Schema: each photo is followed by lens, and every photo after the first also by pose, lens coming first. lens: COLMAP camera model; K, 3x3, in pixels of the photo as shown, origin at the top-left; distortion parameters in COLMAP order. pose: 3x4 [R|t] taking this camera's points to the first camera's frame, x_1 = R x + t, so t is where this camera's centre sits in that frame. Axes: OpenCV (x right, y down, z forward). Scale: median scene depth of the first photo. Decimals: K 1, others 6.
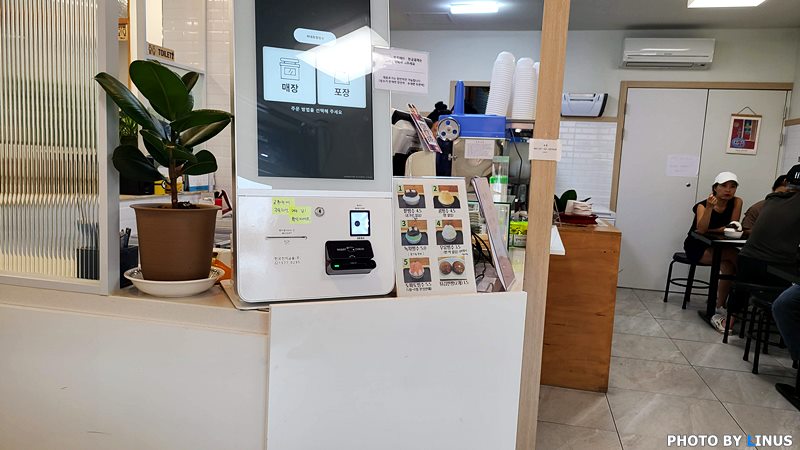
lens RADIAL K [[589.2, 0, 400.0], [0, 589.2, 225.0], [0, 0, 1]] dist [0.034224, -0.008770]
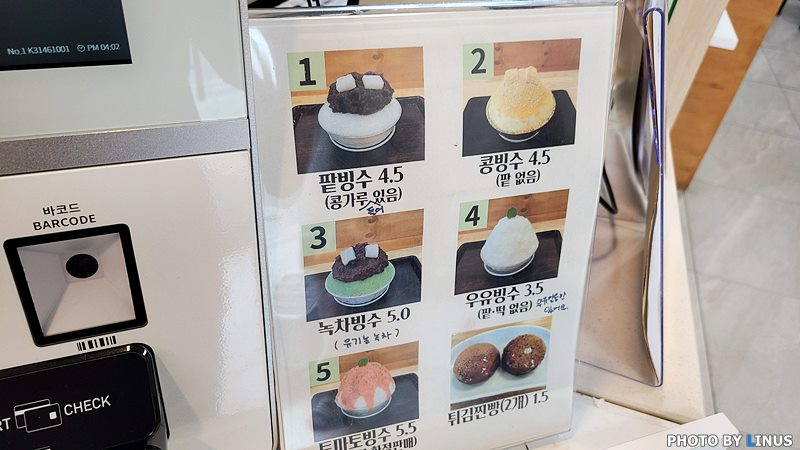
lens RADIAL K [[626.5, 0, 400.0], [0, 626.5, 225.0], [0, 0, 1]] dist [0.009177, 0.002997]
pose [[0.996271, 0.085988, -0.007123, 0.038235], [-0.069305, 0.846679, 0.527572, -0.132672], [0.051396, -0.525111, 0.849480, 0.784217]]
